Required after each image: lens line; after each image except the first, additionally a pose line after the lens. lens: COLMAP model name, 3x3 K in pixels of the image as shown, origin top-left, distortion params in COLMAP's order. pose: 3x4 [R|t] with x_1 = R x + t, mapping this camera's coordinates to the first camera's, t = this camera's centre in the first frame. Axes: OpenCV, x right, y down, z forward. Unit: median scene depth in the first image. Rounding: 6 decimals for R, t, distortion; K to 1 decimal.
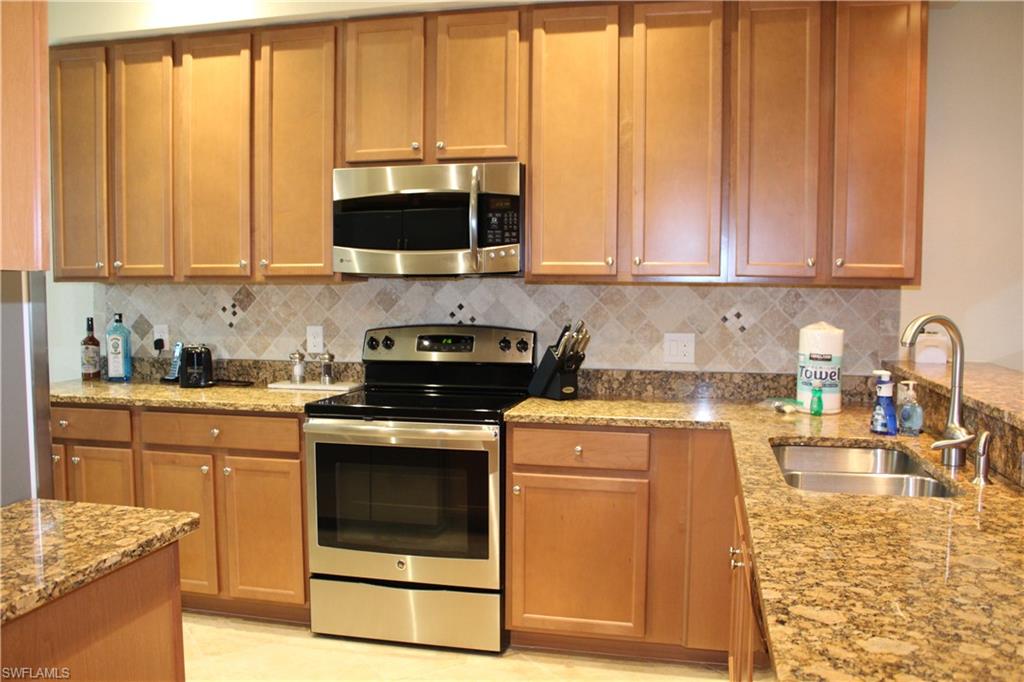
lens RADIAL K [[844.6, 0, 512.9], [0, 844.6, 341.5], [0, 0, 1]] dist [-0.105261, 0.024616]
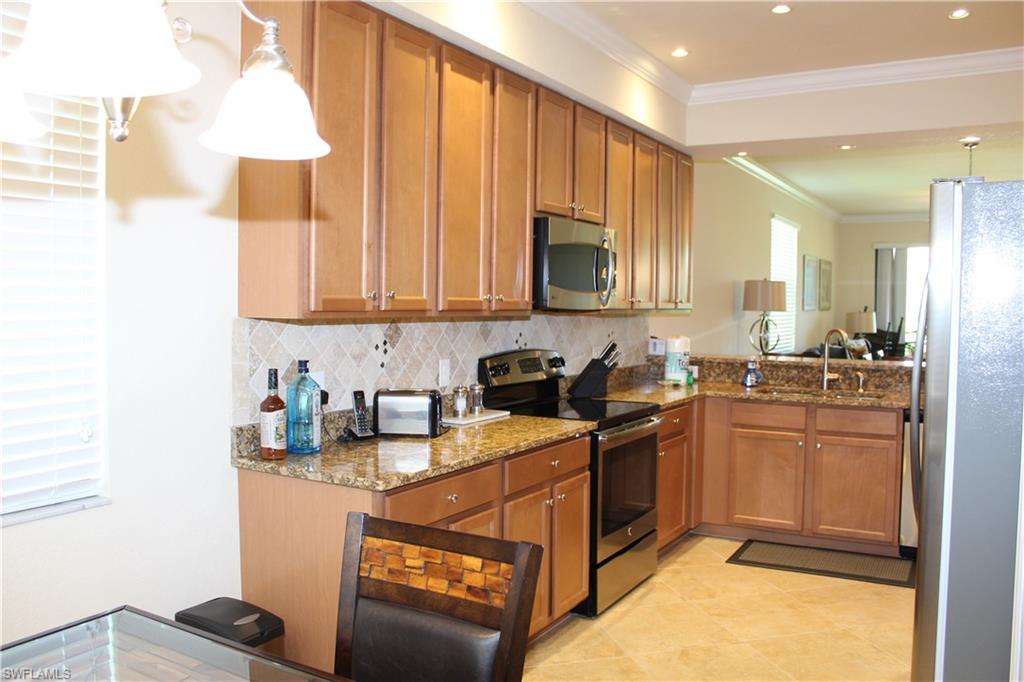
lens RADIAL K [[844.6, 0, 517.4], [0, 844.6, 344.5], [0, 0, 1]] dist [-0.105261, 0.024616]
pose [[0.307873, -0.046881, 0.950272, -1.143036], [0.052938, 0.998082, 0.032089, -0.062635], [-0.949954, 0.040427, 0.309764, 0.602431]]
